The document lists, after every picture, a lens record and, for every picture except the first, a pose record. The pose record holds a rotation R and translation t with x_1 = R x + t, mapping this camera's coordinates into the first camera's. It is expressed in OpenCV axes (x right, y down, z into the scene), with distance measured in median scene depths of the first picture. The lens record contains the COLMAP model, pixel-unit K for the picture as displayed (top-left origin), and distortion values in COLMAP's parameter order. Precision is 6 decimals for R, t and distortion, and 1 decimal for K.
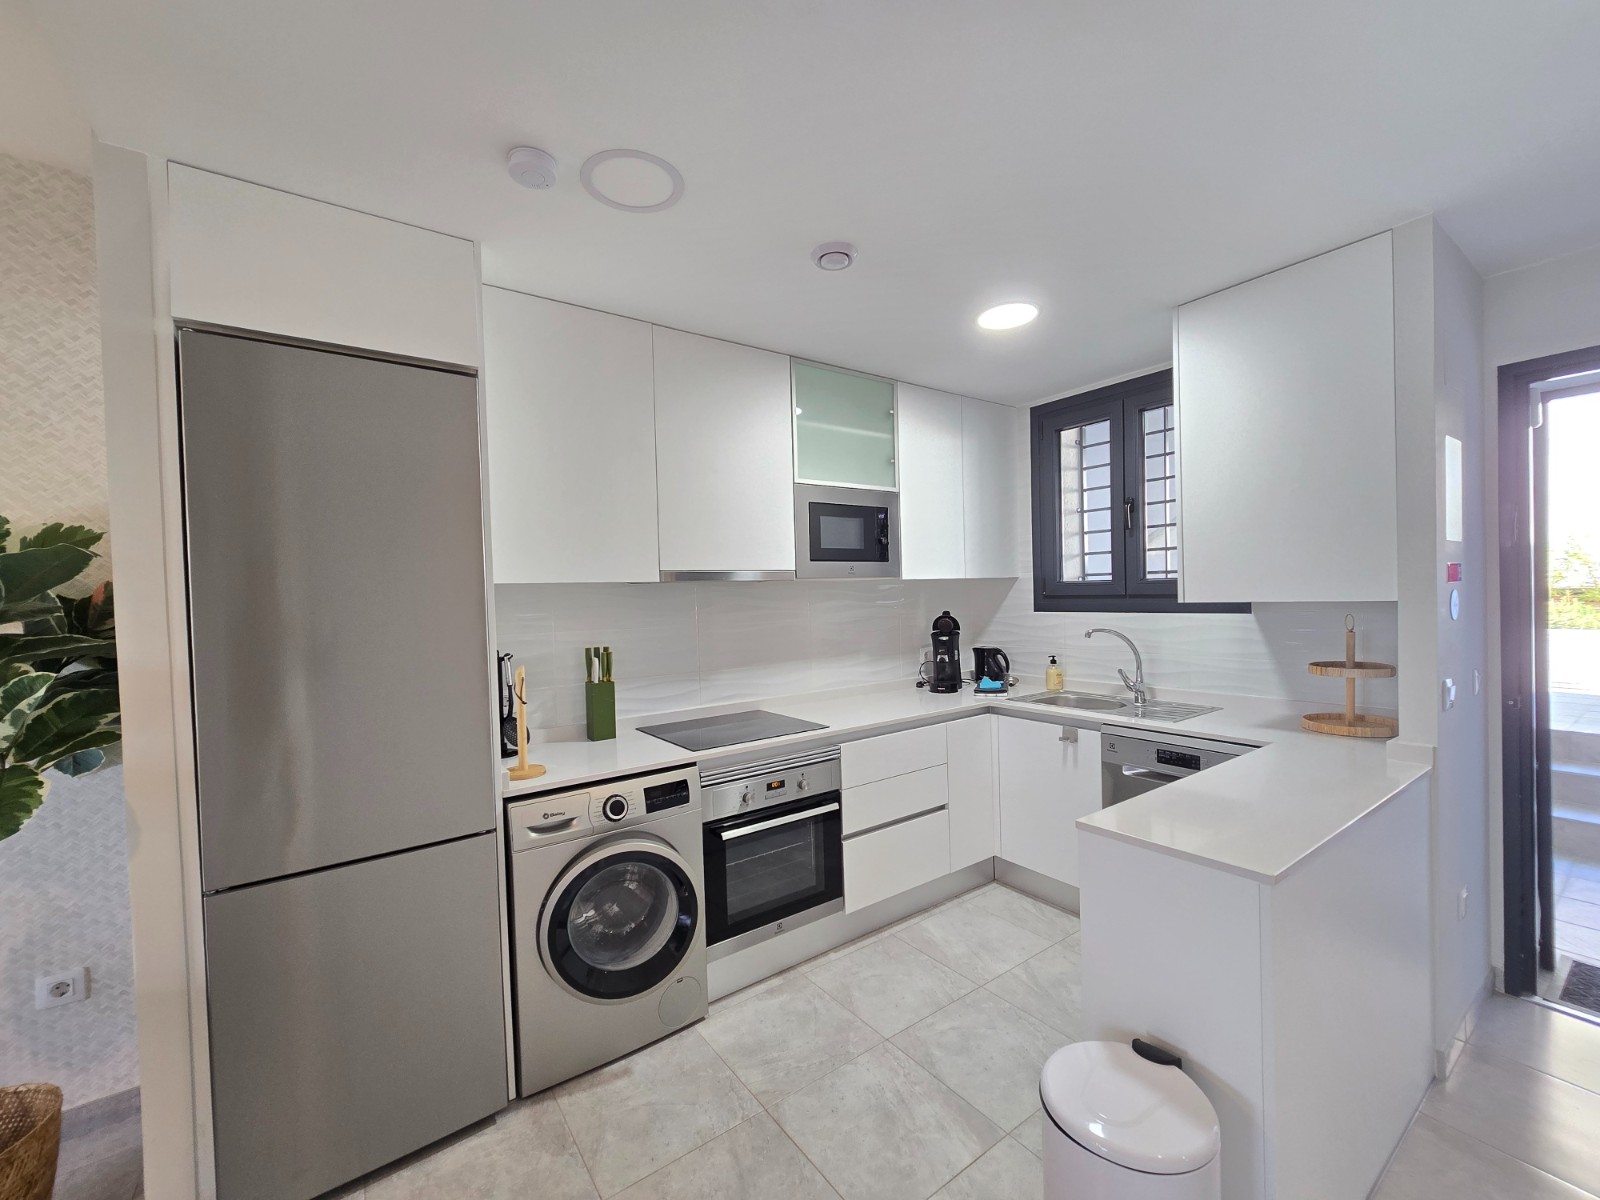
lens RADIAL K [[653.5, 0, 800.4], [0, 653.5, 607.7], [0, 0, 1]] dist [0.001001, -0.003239]
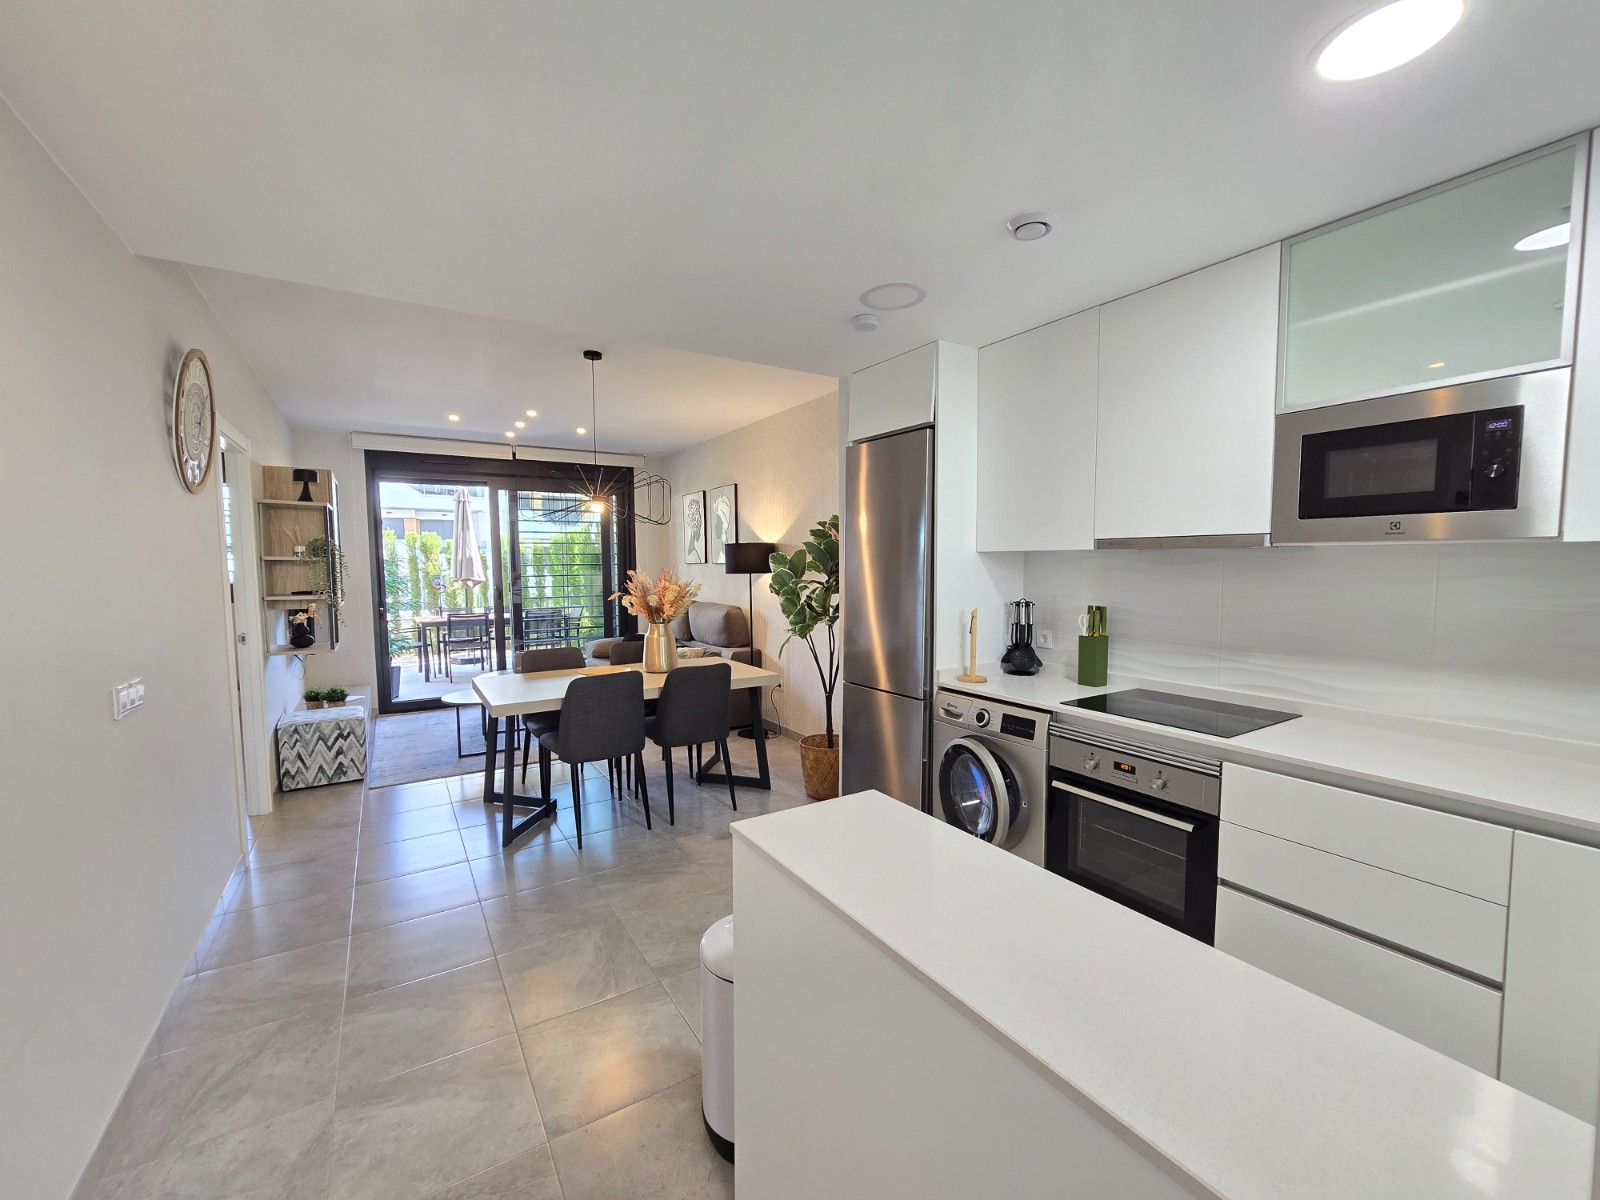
lens RADIAL K [[653.5, 0, 800.4], [0, 653.5, 607.7], [0, 0, 1]] dist [0.001001, -0.003239]
pose [[-0.057705, 0.099973, -0.993315, 0.775469], [-0.012302, 0.994827, 0.100840, -0.040956], [0.998258, 0.018039, -0.056177, 0.499674]]
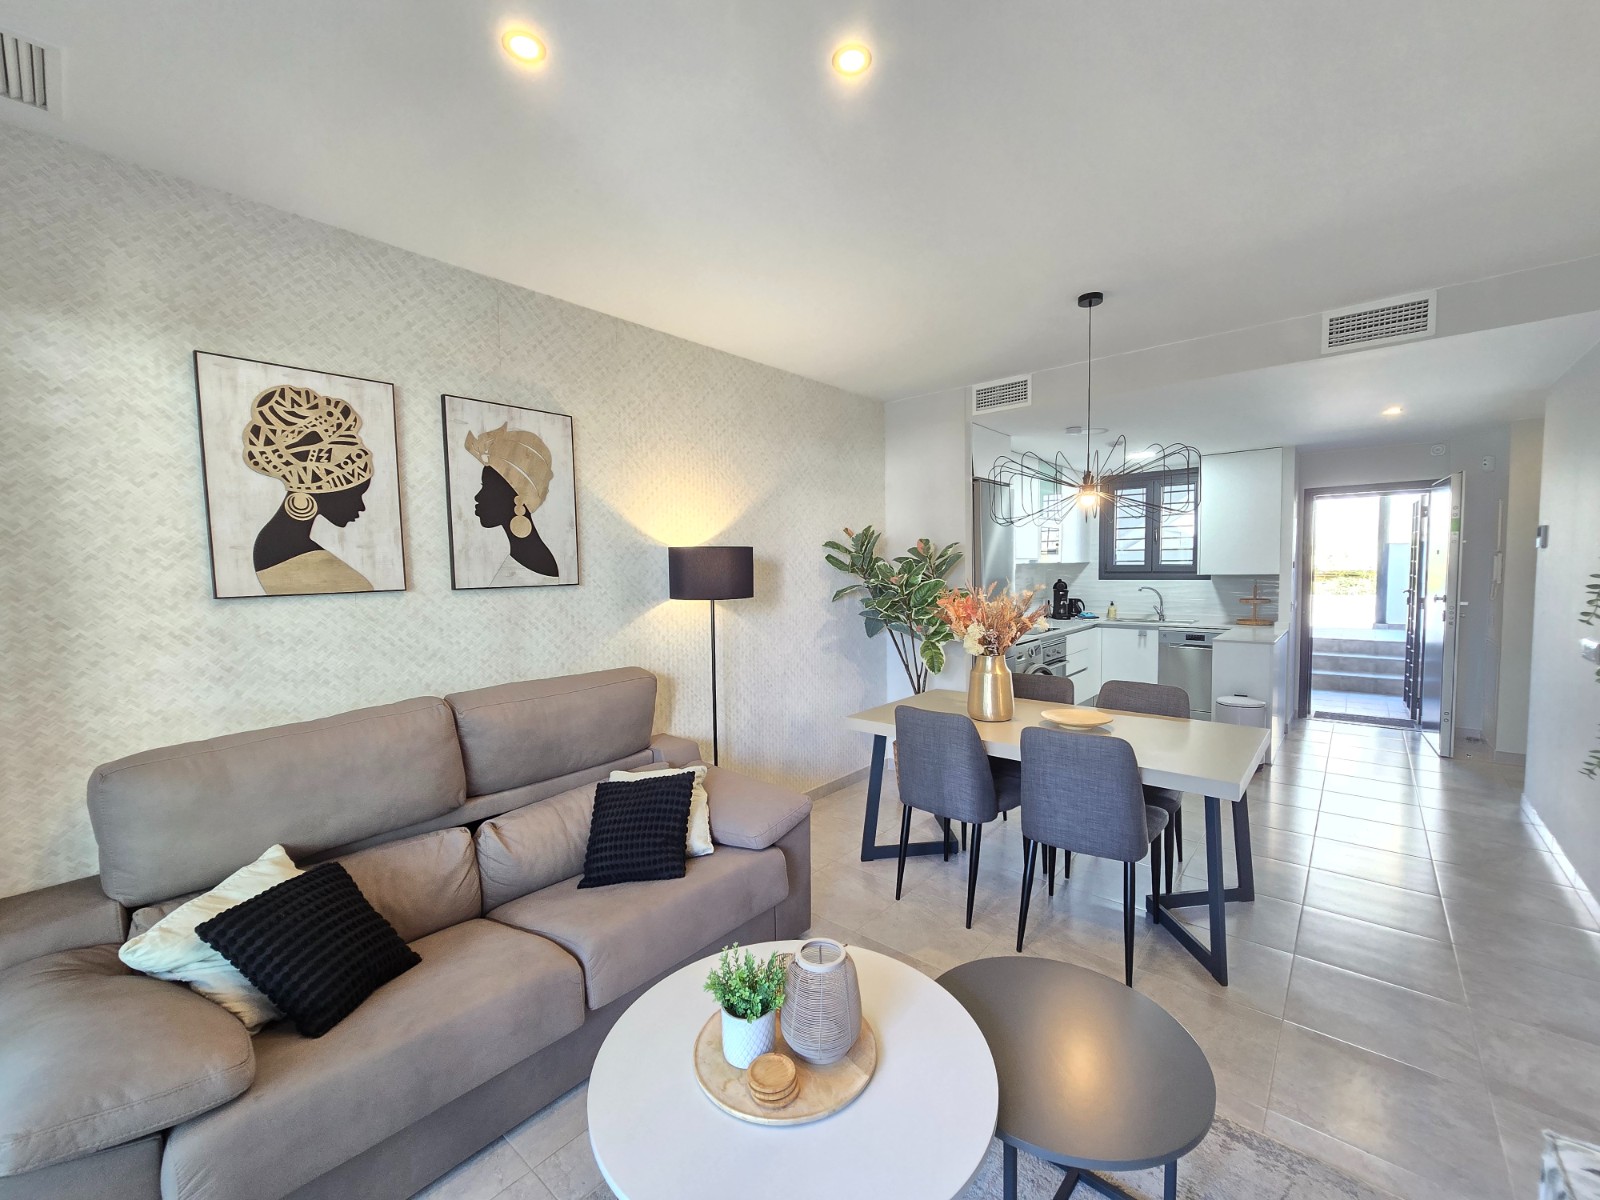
lens RADIAL K [[653.5, 0, 800.4], [0, 653.5, 607.7], [0, 0, 1]] dist [0.001001, -0.003239]
pose [[0.972125, -0.003747, 0.234432, -1.263884], [-0.004812, 0.999343, 0.035929, 0.030633], [-0.234412, -0.036056, 0.971468, -0.910602]]
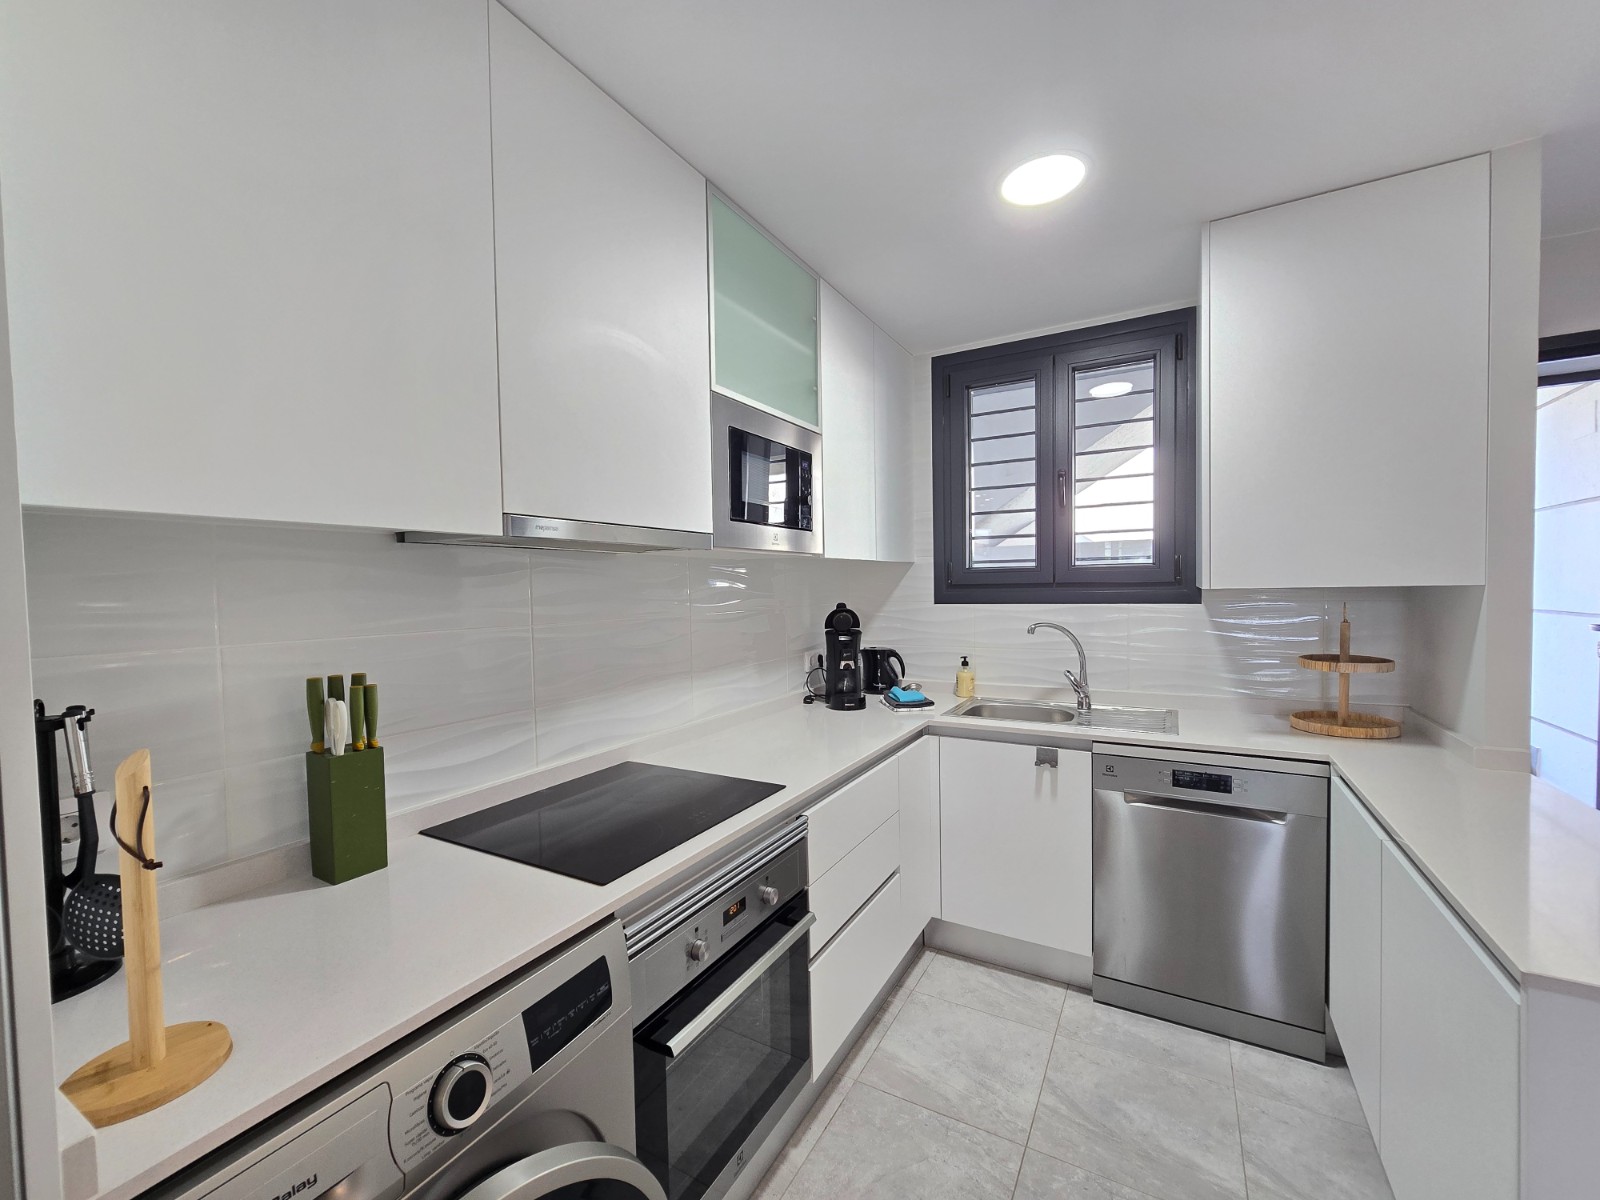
lens RADIAL K [[653.5, 0, 800.4], [0, 653.5, 607.7], [0, 0, 1]] dist [0.001001, -0.003239]
pose [[0.908628, -0.002719, 0.417597, -0.188118], [0.001811, 0.999995, 0.002570, 0.010860], [-0.417602, -0.001579, 0.908629, 0.405781]]
